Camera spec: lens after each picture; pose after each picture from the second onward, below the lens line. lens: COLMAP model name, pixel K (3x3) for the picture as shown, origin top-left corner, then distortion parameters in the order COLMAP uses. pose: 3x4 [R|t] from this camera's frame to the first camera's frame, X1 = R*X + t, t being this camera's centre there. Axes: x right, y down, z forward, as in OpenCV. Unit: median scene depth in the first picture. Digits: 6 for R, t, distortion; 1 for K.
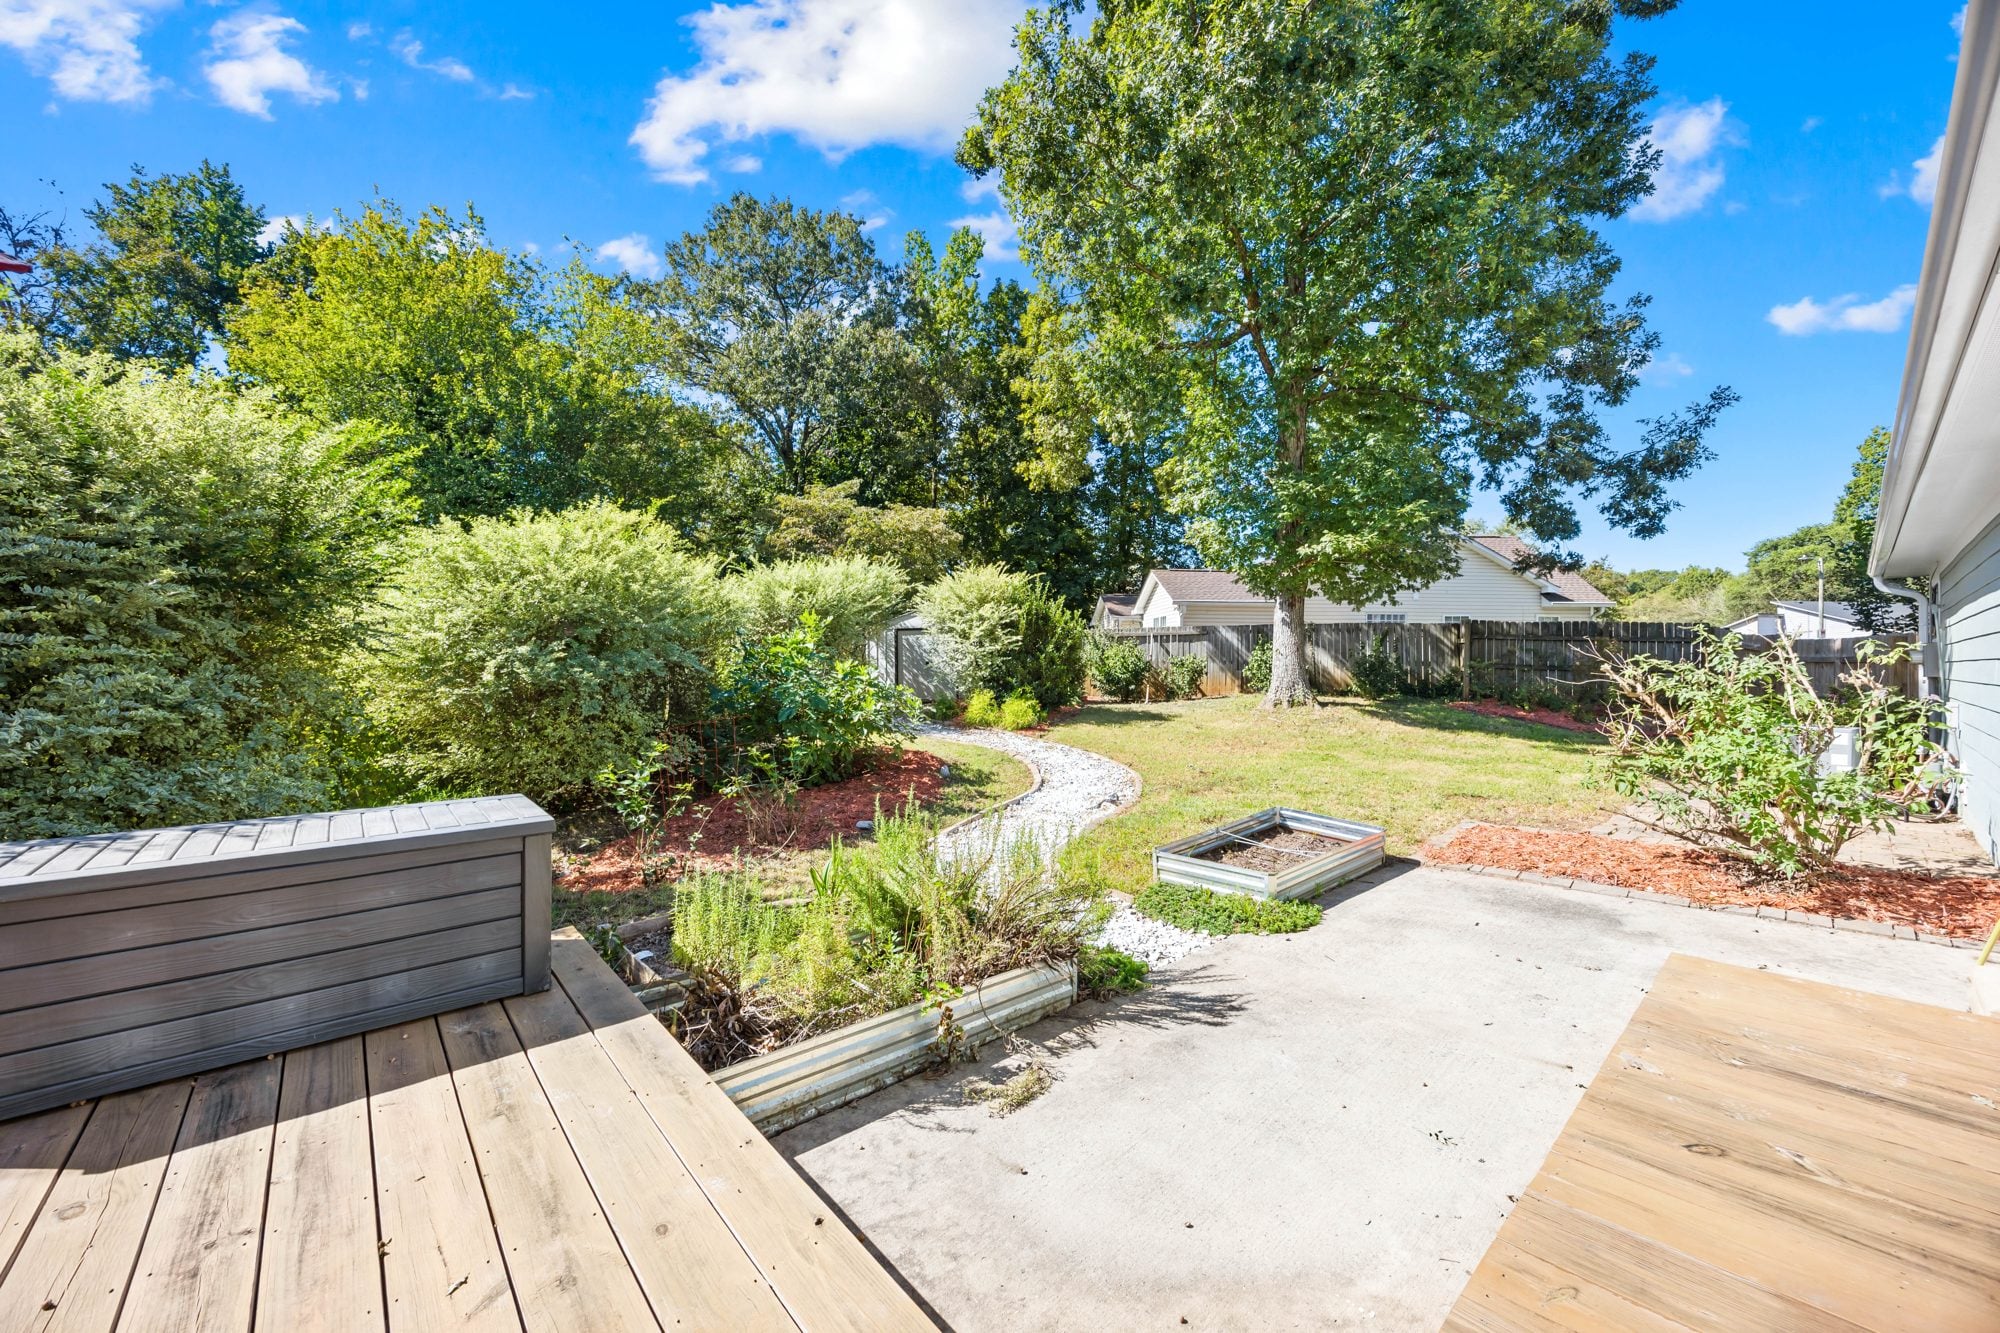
lens RADIAL K [[755.7, 0, 941.2], [0, 755.7, 667.4], [0, 0, 1]] dist [0.000417, 0.000054]
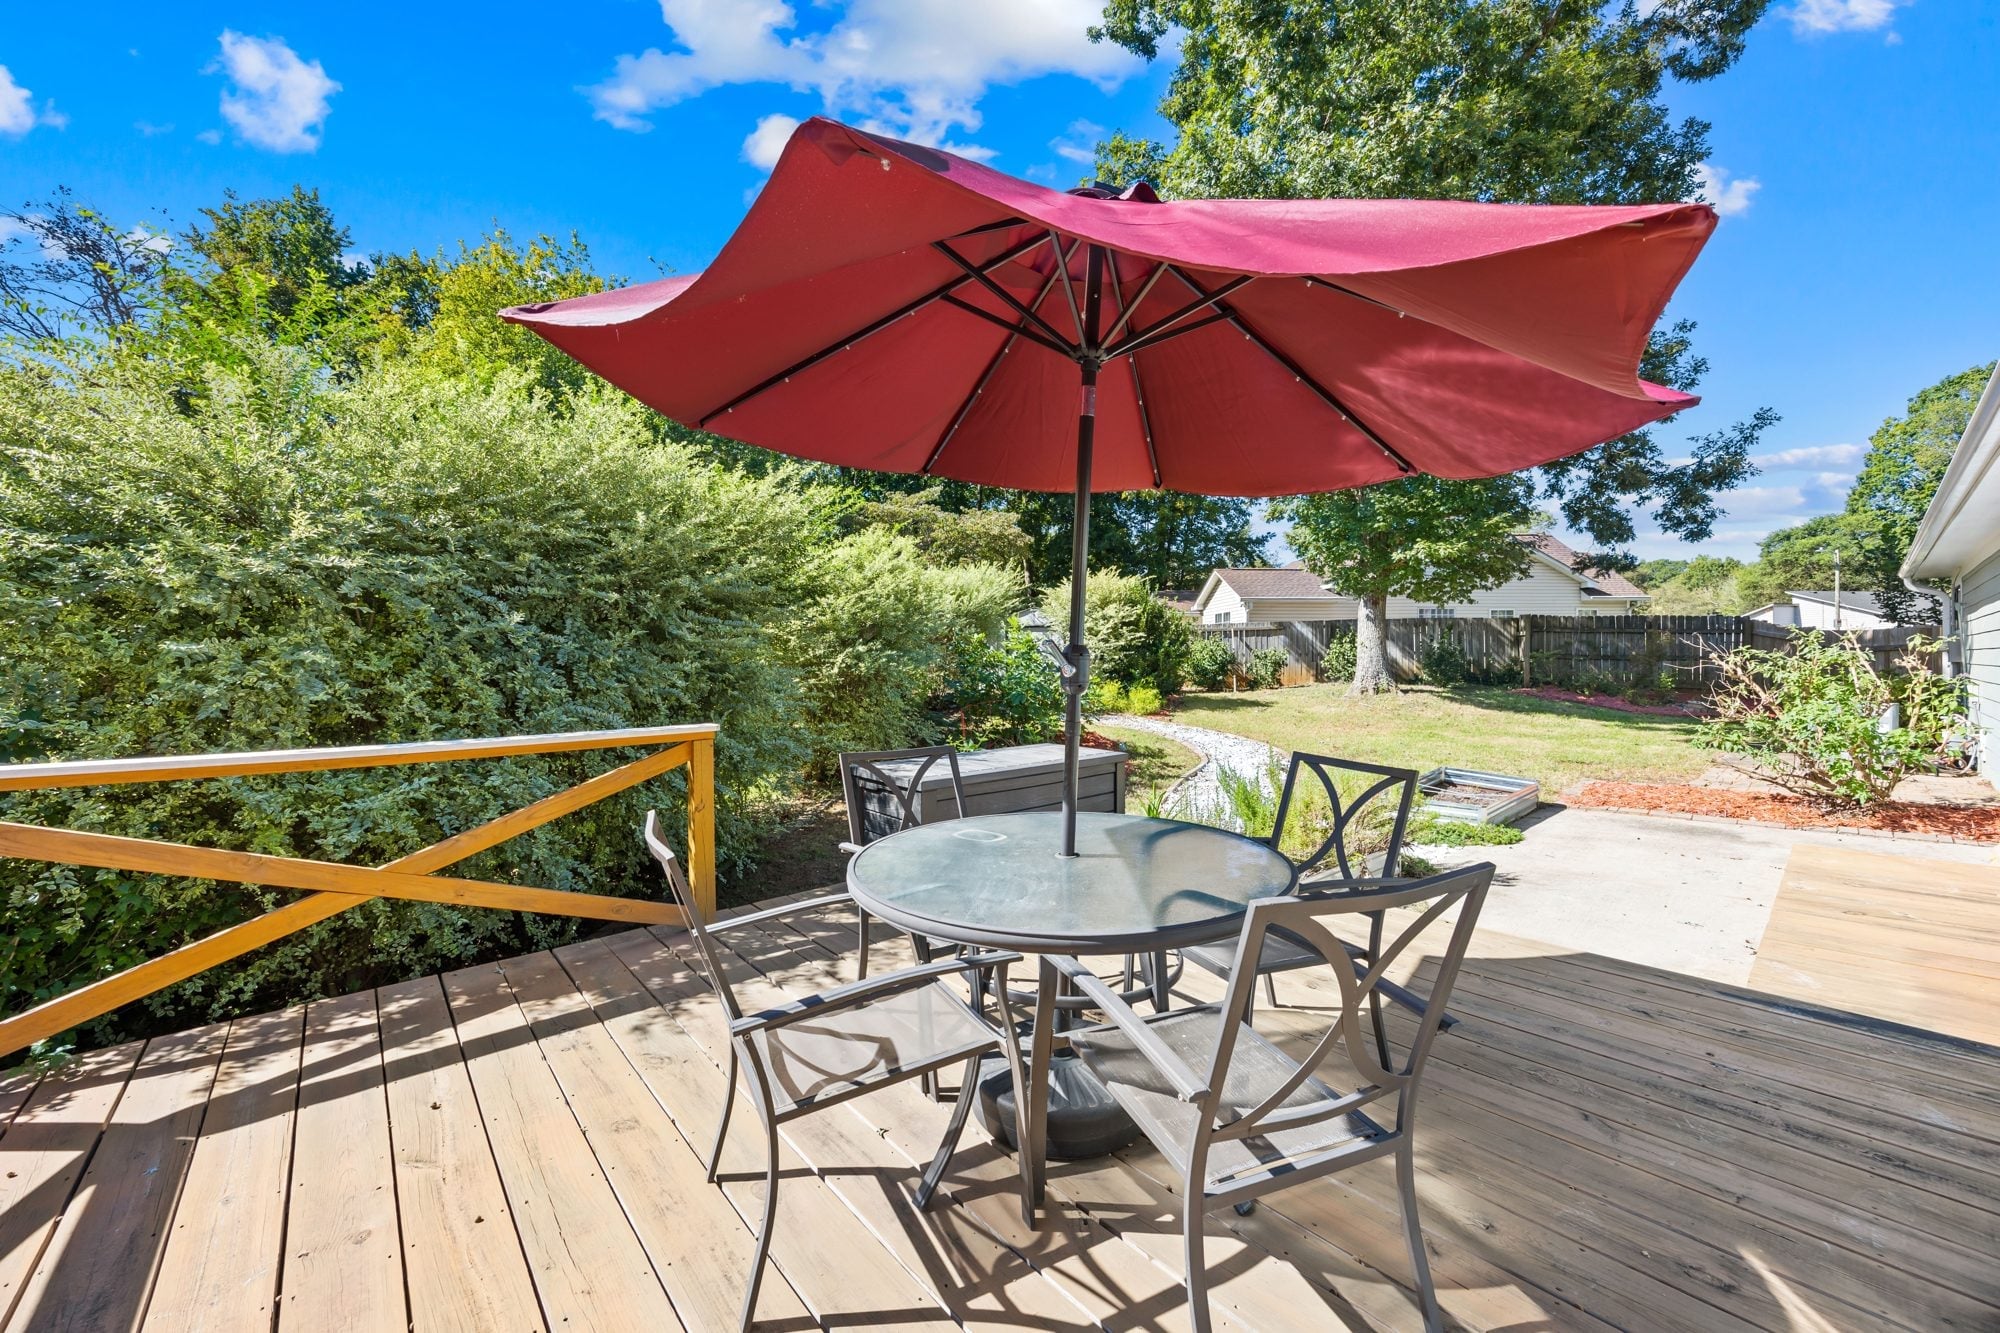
lens RADIAL K [[755.7, 0, 941.2], [0, 755.7, 667.4], [0, 0, 1]] dist [0.000417, 0.000054]
pose [[0.999962, -0.007440, -0.004481, -0.187889], [0.007471, 0.999948, 0.006997, 0.000265], [0.004429, -0.007030, 0.999965, -0.133346]]
